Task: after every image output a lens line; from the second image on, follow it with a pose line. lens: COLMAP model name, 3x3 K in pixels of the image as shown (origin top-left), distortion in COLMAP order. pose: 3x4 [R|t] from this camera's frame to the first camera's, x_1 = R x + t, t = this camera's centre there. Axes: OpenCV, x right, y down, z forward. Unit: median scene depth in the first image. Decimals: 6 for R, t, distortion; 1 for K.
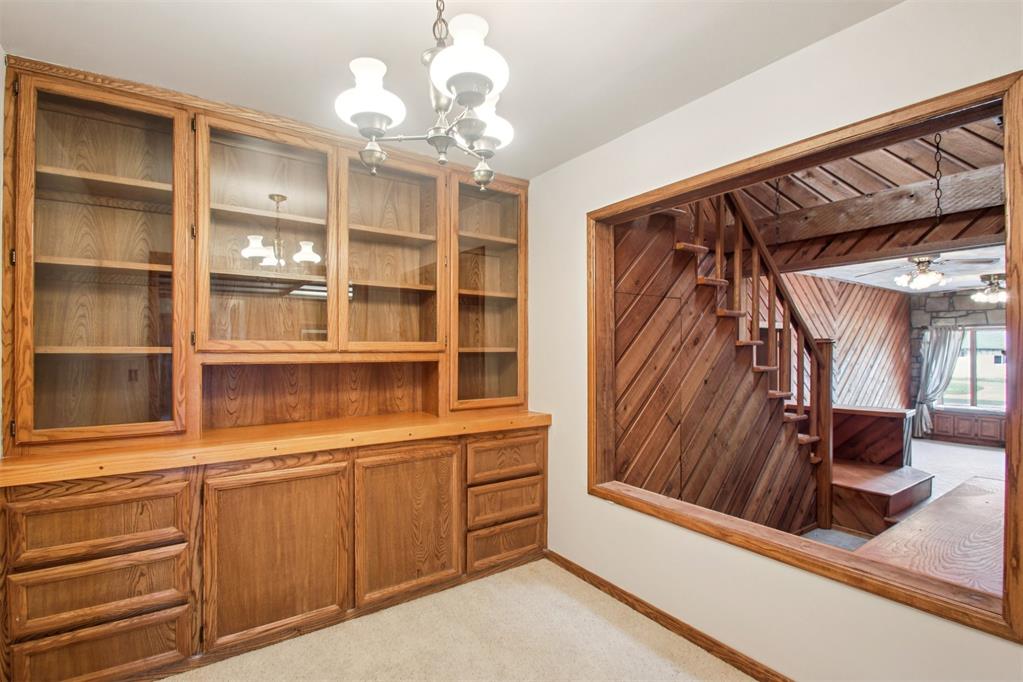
lens RADIAL K [[477.8, 0, 508.2], [0, 477.8, 350.9], [0, 0, 1]] dist [0.002688, -0.000662]
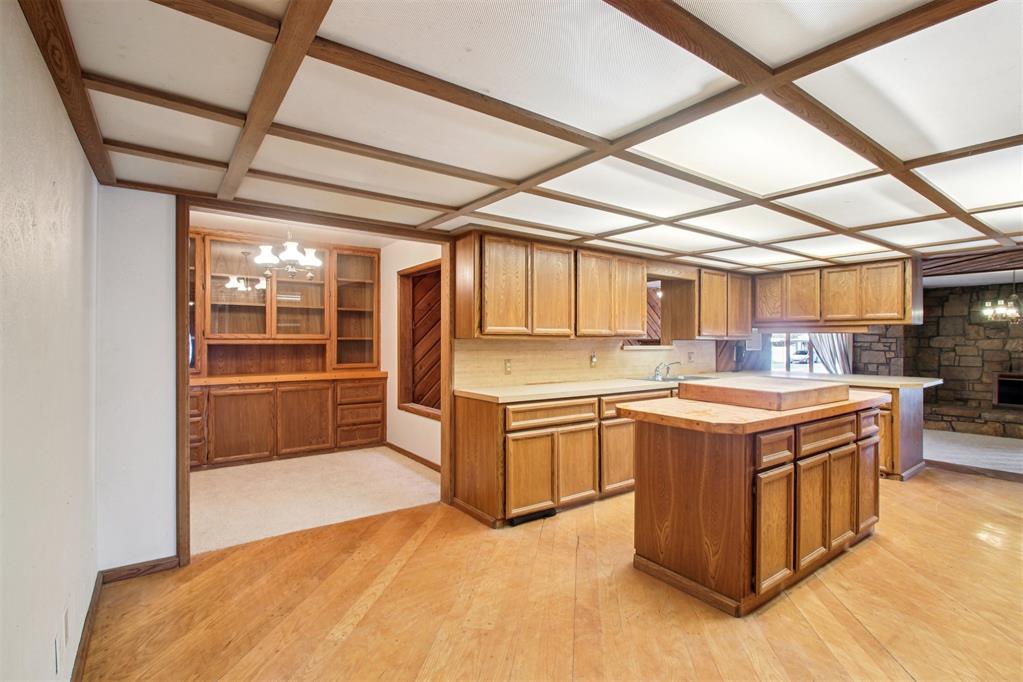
lens RADIAL K [[477.8, 0, 515.7], [0, 477.8, 343.7], [0, 0, 1]] dist [0.002688, -0.000662]
pose [[0.999469, 0.002696, 0.032475, 0.596544], [-0.002829, 0.999988, 0.004050, 0.010116], [-0.032464, -0.004140, 0.999464, -1.047563]]
